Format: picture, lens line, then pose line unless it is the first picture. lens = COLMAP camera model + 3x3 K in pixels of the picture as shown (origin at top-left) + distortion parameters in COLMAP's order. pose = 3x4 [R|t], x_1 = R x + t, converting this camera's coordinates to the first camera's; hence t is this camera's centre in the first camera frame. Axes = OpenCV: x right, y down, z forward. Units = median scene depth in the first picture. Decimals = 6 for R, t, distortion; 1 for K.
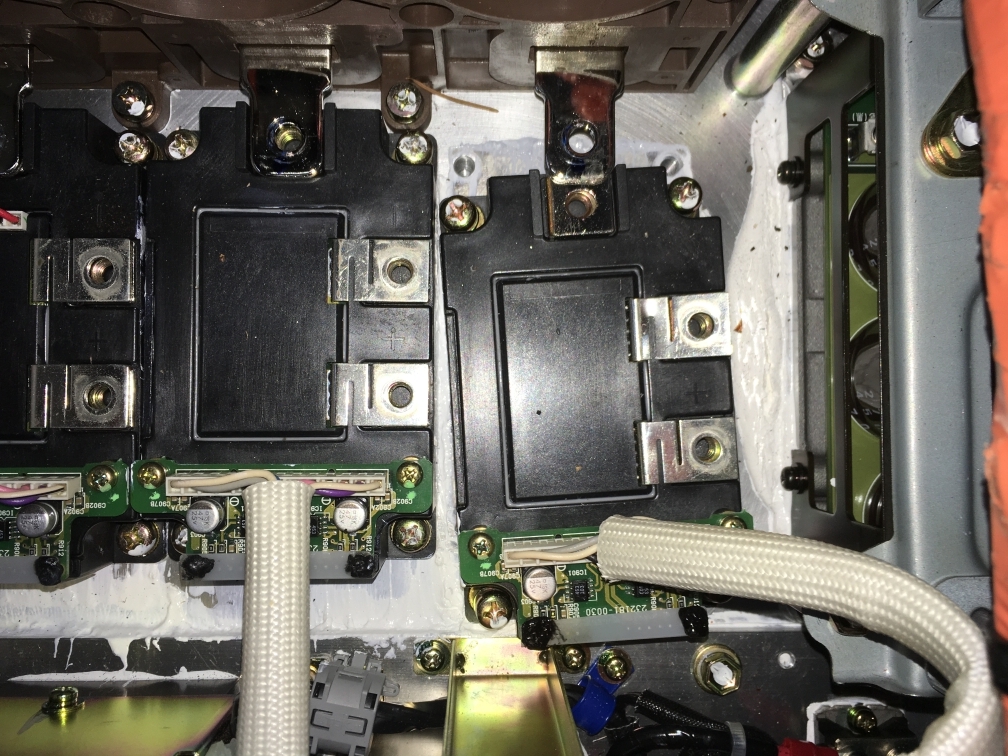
lens RADIAL K [[862.8, 0, 505.2], [0, 862.8, 376.2], [0, 0, 1]] dist [0.030523, -0.018749]
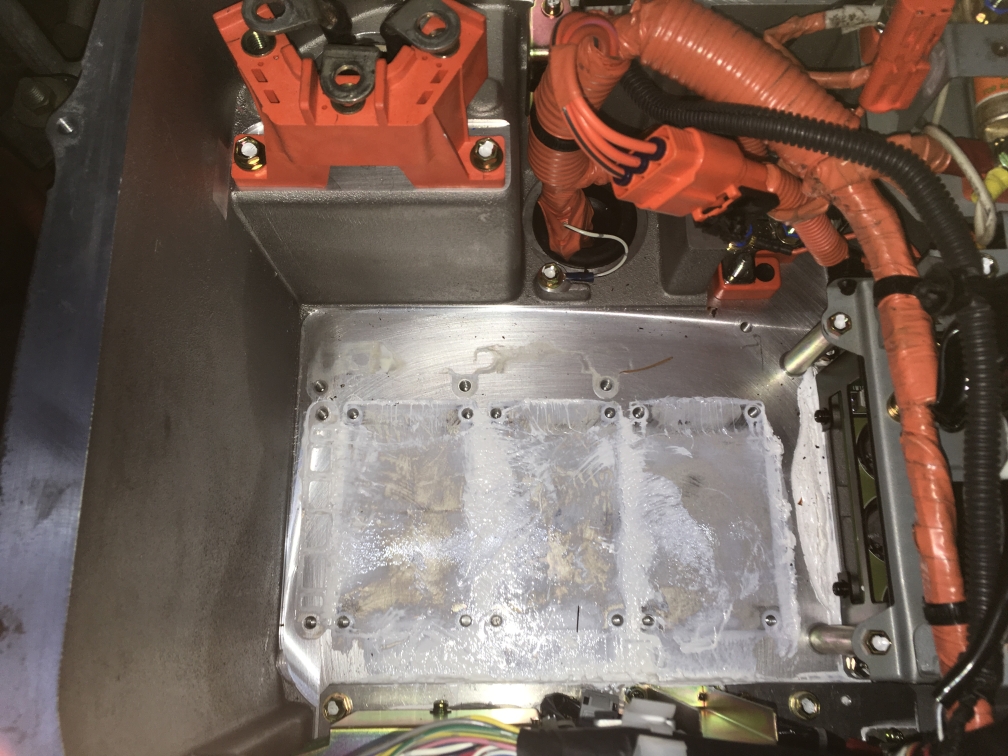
lens RADIAL K [[862.8, 0, 503.9], [0, 862.8, 379.6], [0, 0, 1]] dist [0.030523, -0.018749]
pose [[0.999703, -0.004851, -0.023895, -0.292087], [-0.001082, 0.970214, -0.242247, 0.130195], [0.024358, 0.242201, 0.969920, -0.791974]]
